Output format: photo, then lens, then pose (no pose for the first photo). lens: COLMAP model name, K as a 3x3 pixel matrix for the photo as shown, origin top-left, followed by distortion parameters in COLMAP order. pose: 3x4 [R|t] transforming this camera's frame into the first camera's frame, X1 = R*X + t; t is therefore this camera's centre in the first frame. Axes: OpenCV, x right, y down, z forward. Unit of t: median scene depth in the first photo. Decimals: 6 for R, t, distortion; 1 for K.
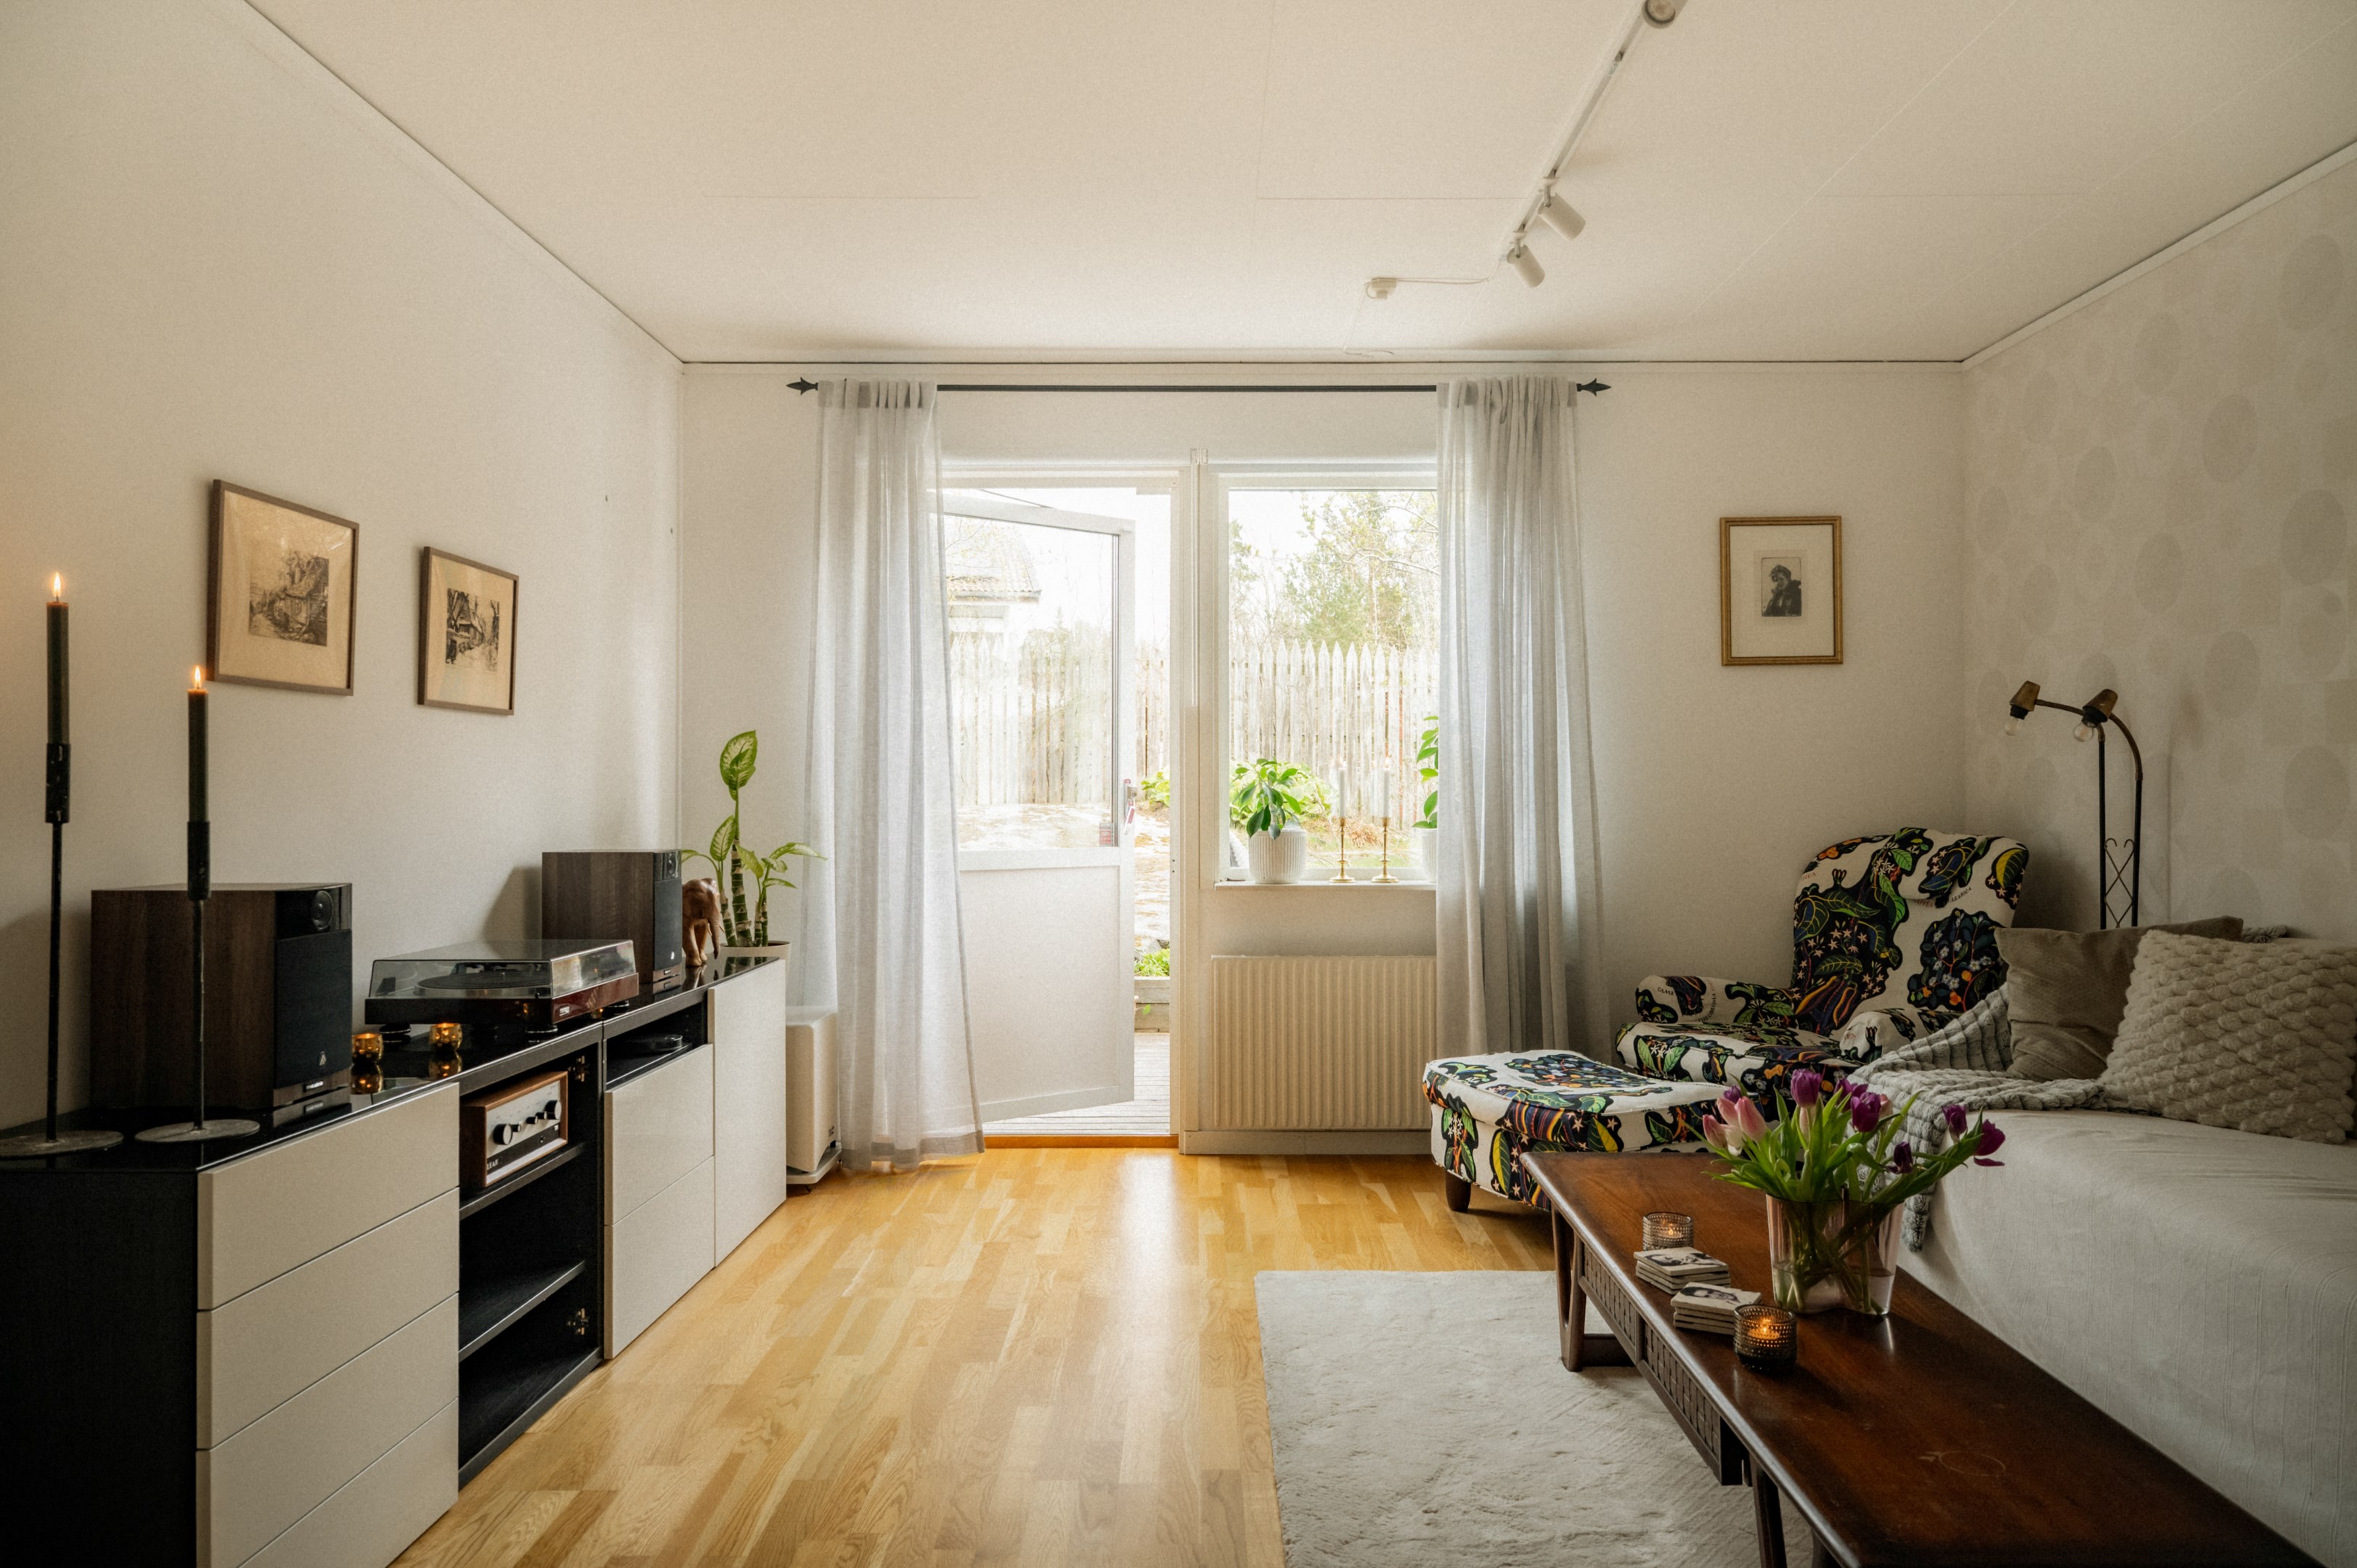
lens RADIAL K [[1617.3, 0, 1189.1], [0, 1617.3, 775.8], [0, 0, 1]] dist [0.001944, 0.003087]
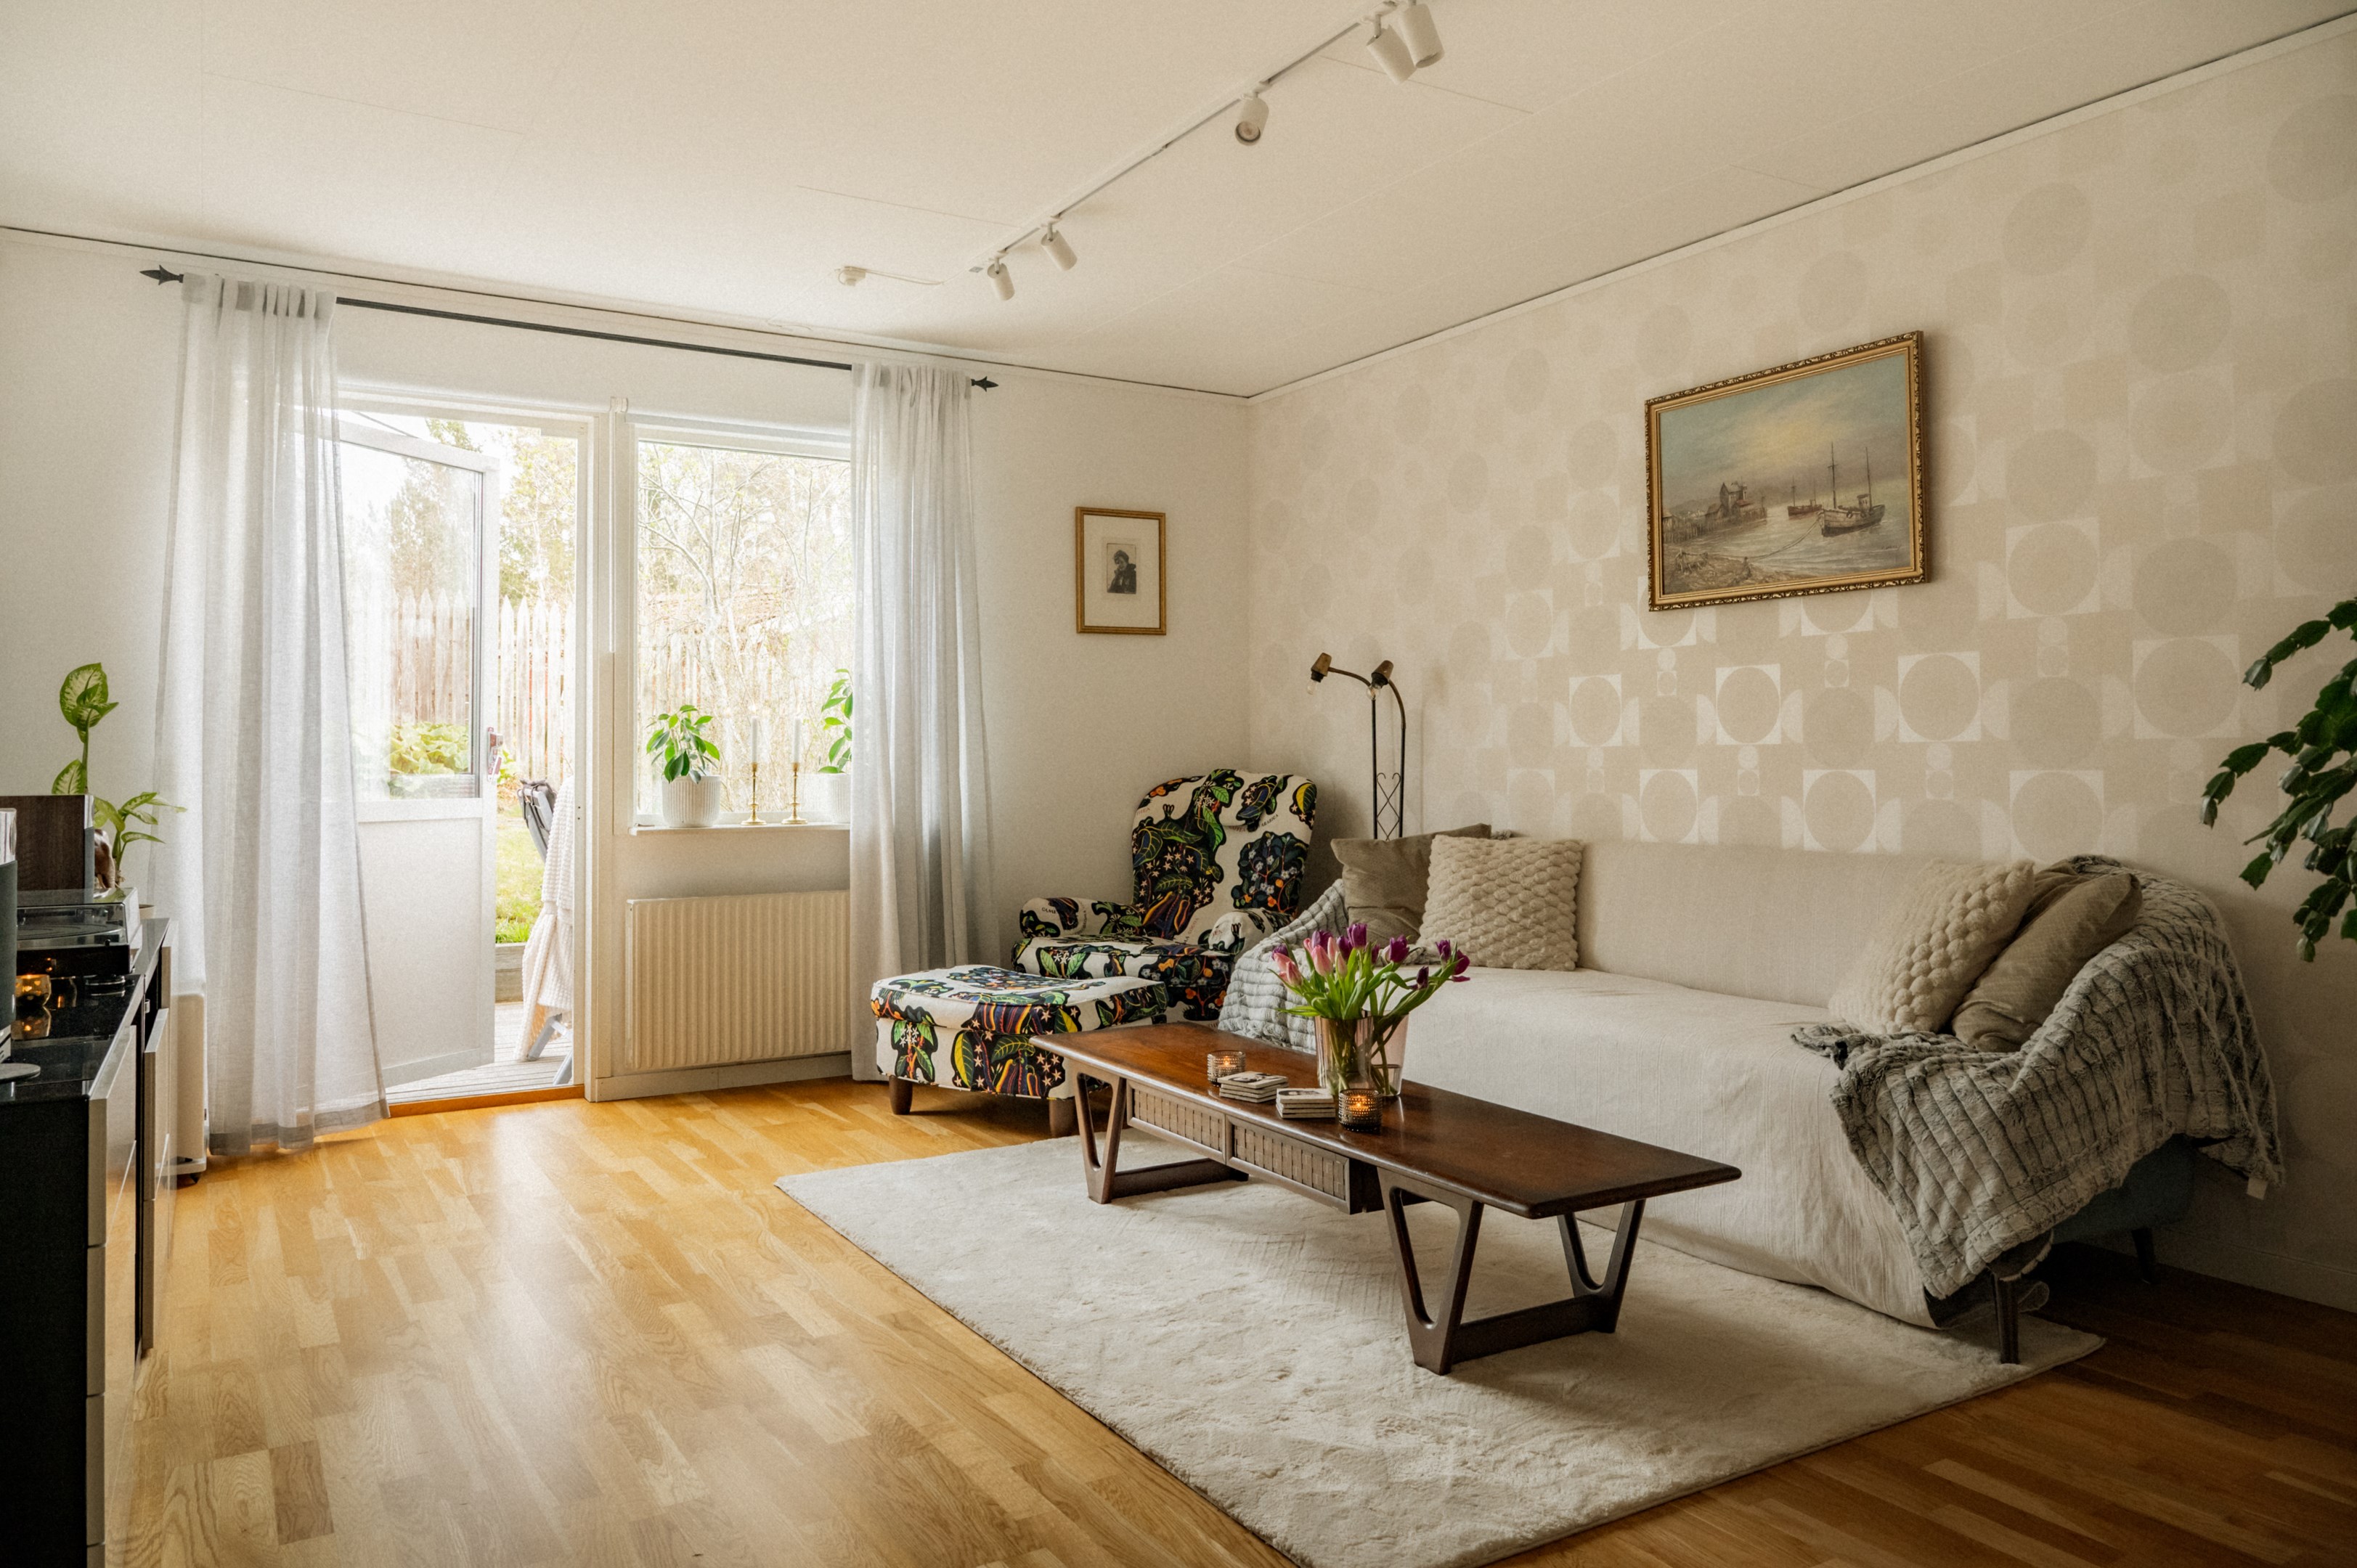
lens RADIAL K [[1617.3, 0, 1189.1], [0, 1617.3, 775.8], [0, 0, 1]] dist [0.001944, 0.003087]
pose [[0.856200, -0.008463, 0.516575, -0.242041], [-0.000411, 0.999854, 0.017063, 0.017807], [-0.516645, -0.014822, 0.856072, -0.052745]]
